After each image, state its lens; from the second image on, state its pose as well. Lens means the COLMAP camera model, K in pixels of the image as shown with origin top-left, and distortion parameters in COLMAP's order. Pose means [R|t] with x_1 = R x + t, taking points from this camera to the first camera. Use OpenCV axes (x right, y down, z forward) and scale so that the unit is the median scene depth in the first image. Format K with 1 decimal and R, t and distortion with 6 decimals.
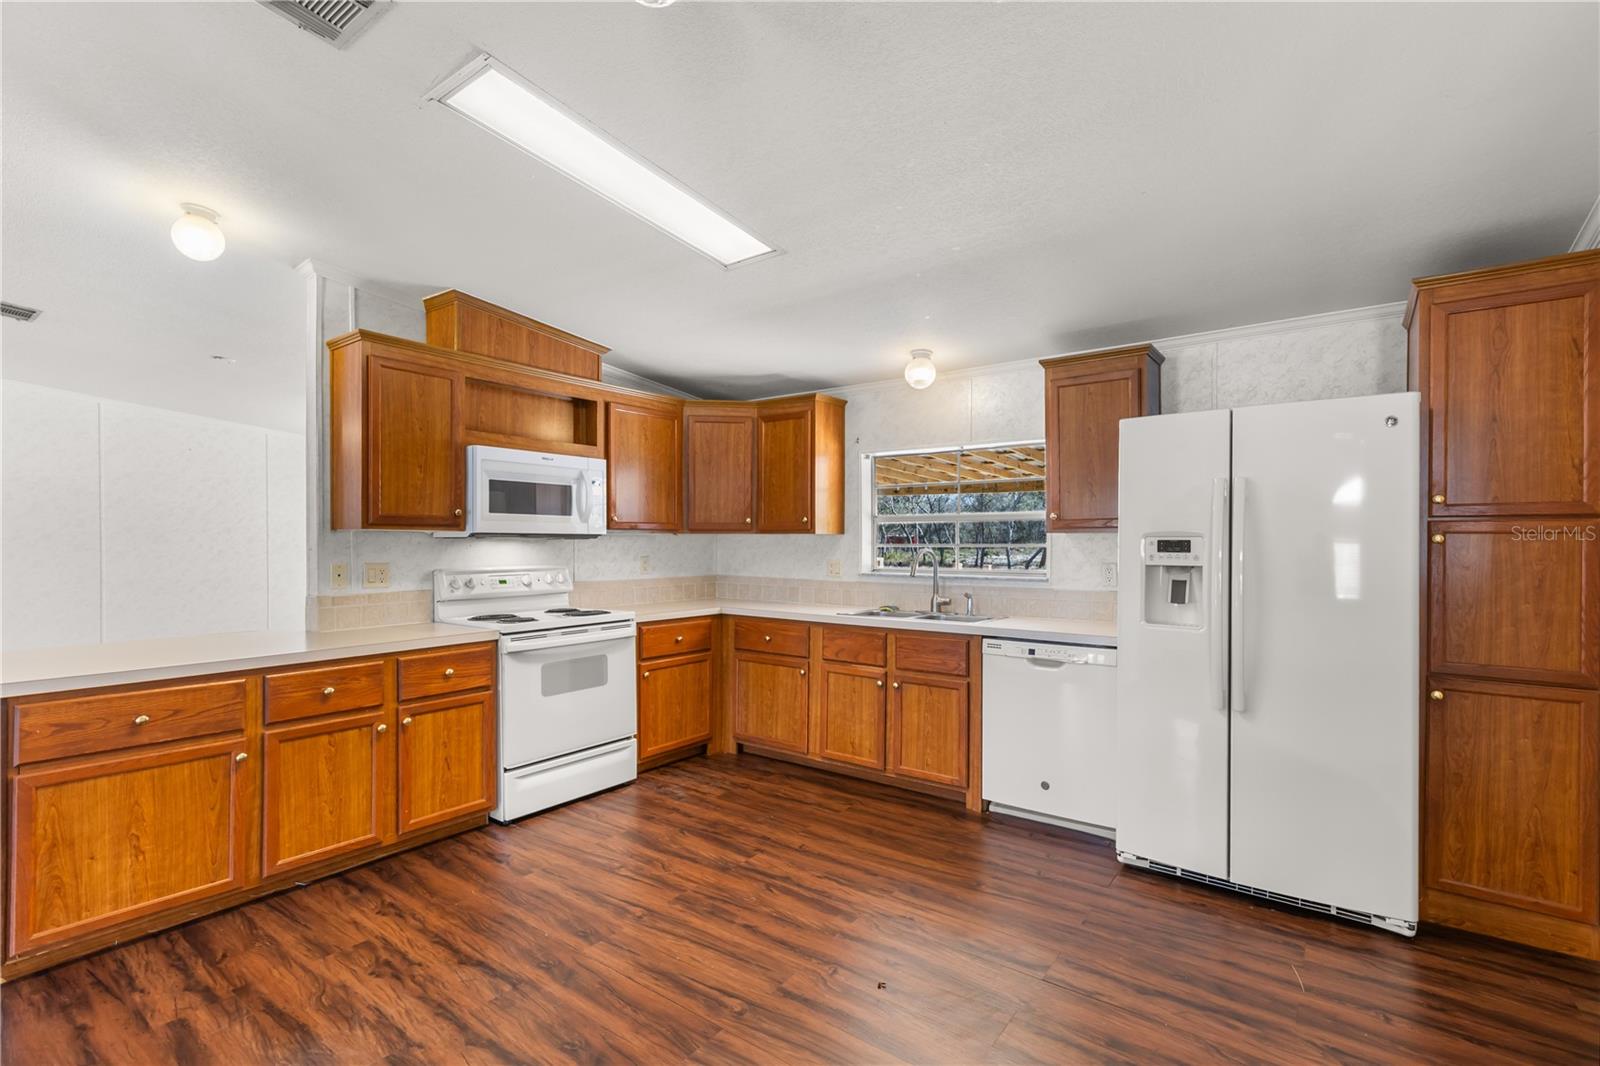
lens RADIAL K [[716.3, 0, 772.7], [0, 716.3, 540.6], [0, 0, 1]] dist [0.004195, -0.001479]
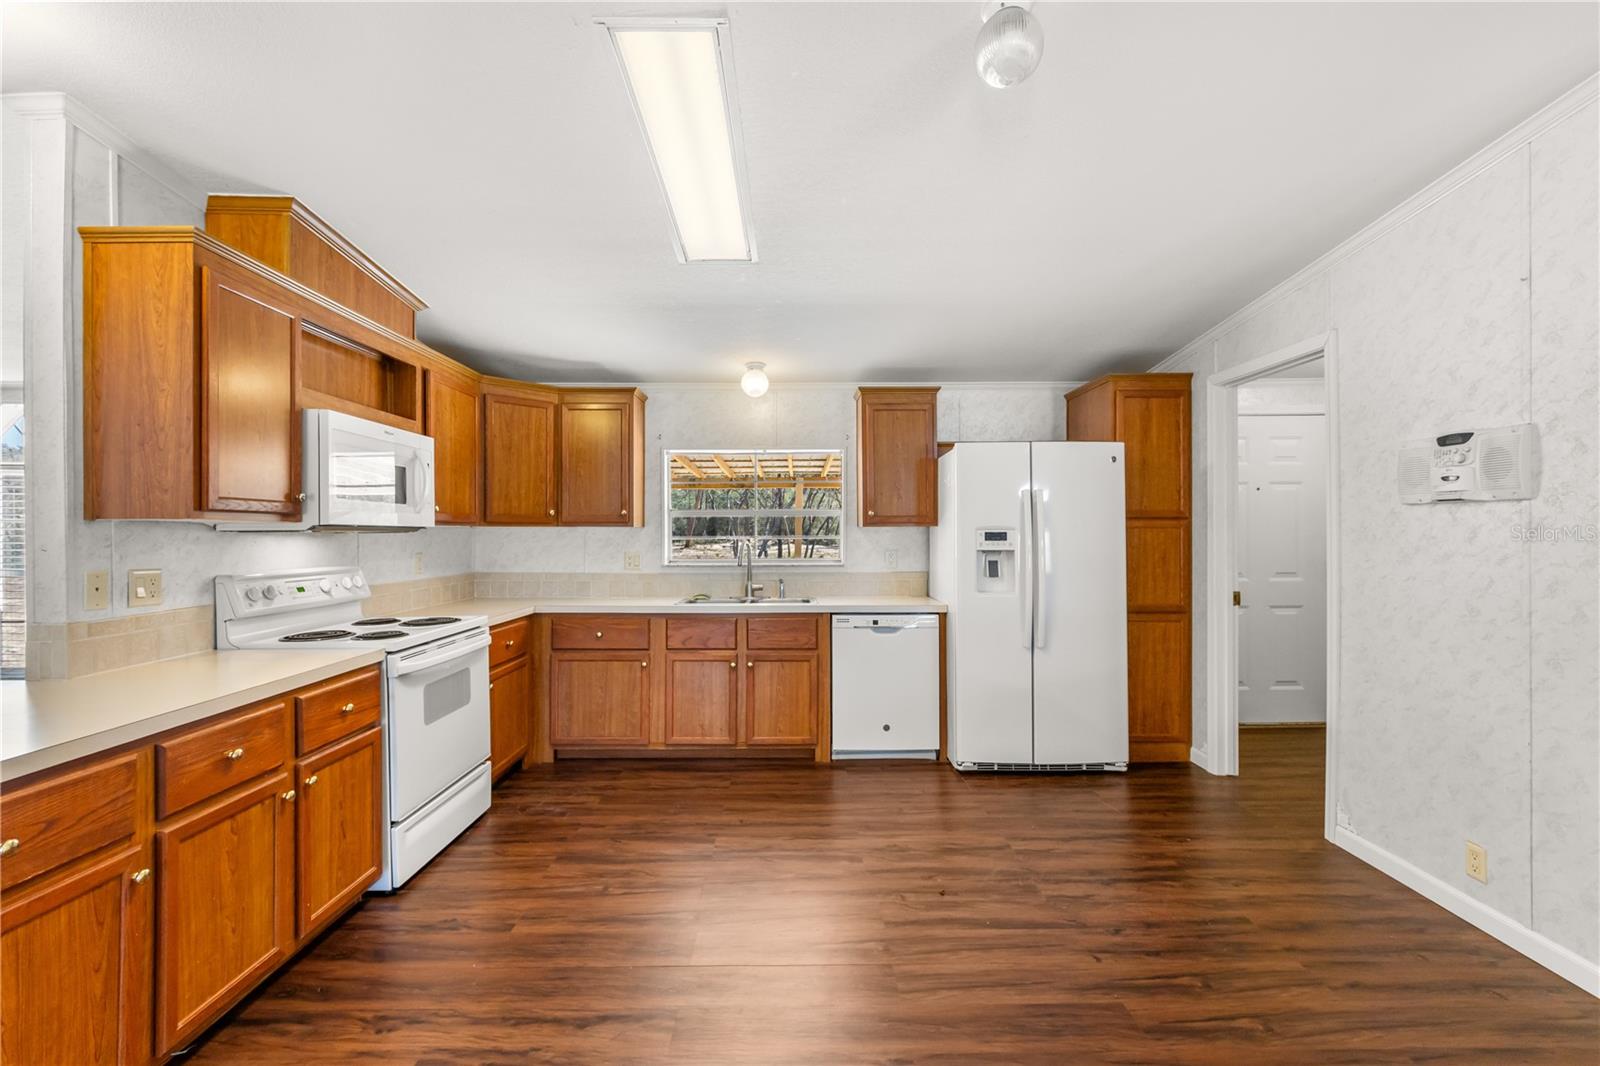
lens RADIAL K [[716.3, 0, 748.0], [0, 716.3, 528.9], [0, 0, 1]] dist [0.004195, -0.001479]
pose [[0.801655, 0.000424, 0.597786, -0.532726], [0.003036, 0.999984, -0.004780, -0.001551], [-0.597779, 0.005647, 0.801641, 0.127396]]
